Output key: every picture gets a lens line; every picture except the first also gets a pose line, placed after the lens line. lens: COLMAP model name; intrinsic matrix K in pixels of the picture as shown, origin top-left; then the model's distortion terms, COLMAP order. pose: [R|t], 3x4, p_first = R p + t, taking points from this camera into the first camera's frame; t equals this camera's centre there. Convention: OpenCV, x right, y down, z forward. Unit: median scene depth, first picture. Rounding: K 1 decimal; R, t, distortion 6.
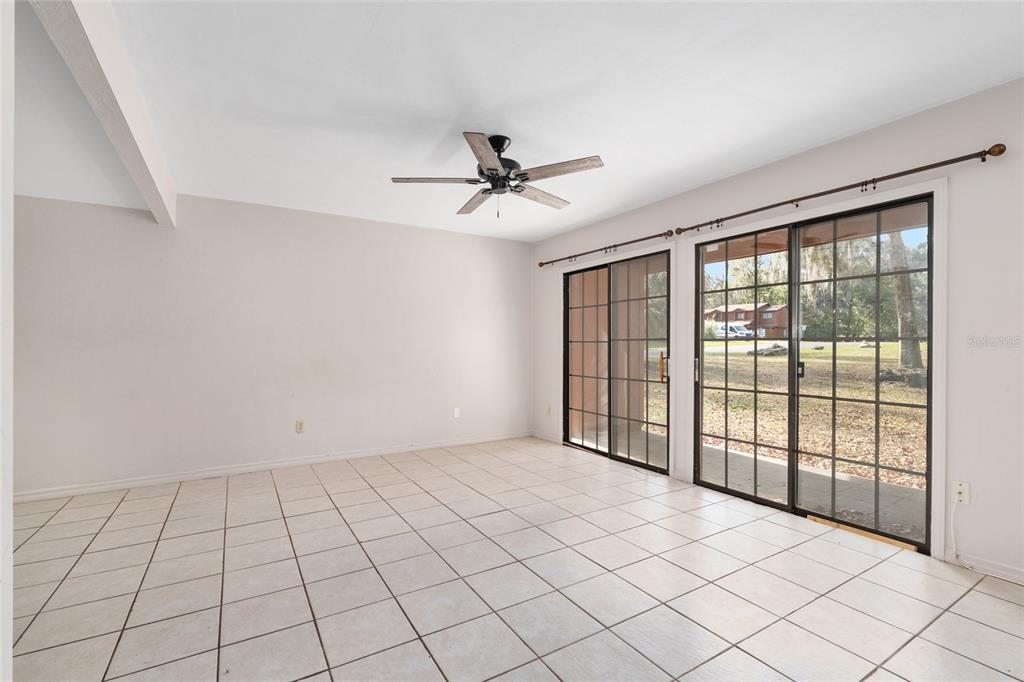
lens RADIAL K [[449.3, 0, 511.8], [0, 449.3, 342.4], [0, 0, 1]] dist [-0.000767, -0.000577]
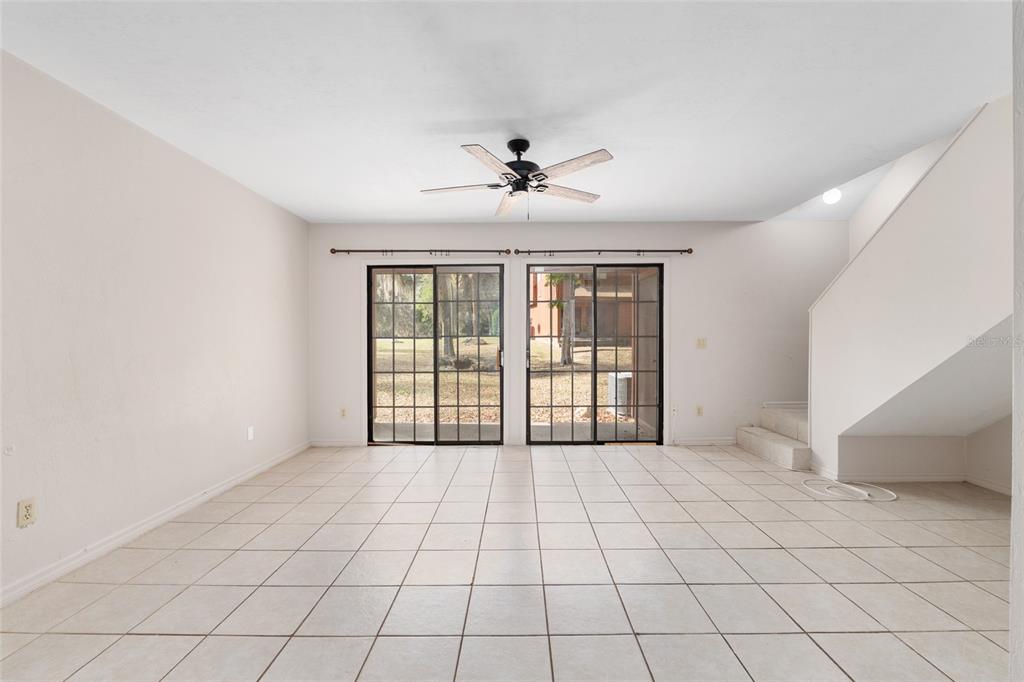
lens RADIAL K [[421.3, 0, 514.3], [0, 421.3, 345.2], [0, 0, 1]] dist [-0.012162, 0.001491]
pose [[0.524147, -0.010103, 0.851568, -0.622389], [0.000753, 0.999935, 0.011399, 0.004953], [-0.851628, -0.005333, 0.524120, 0.354418]]
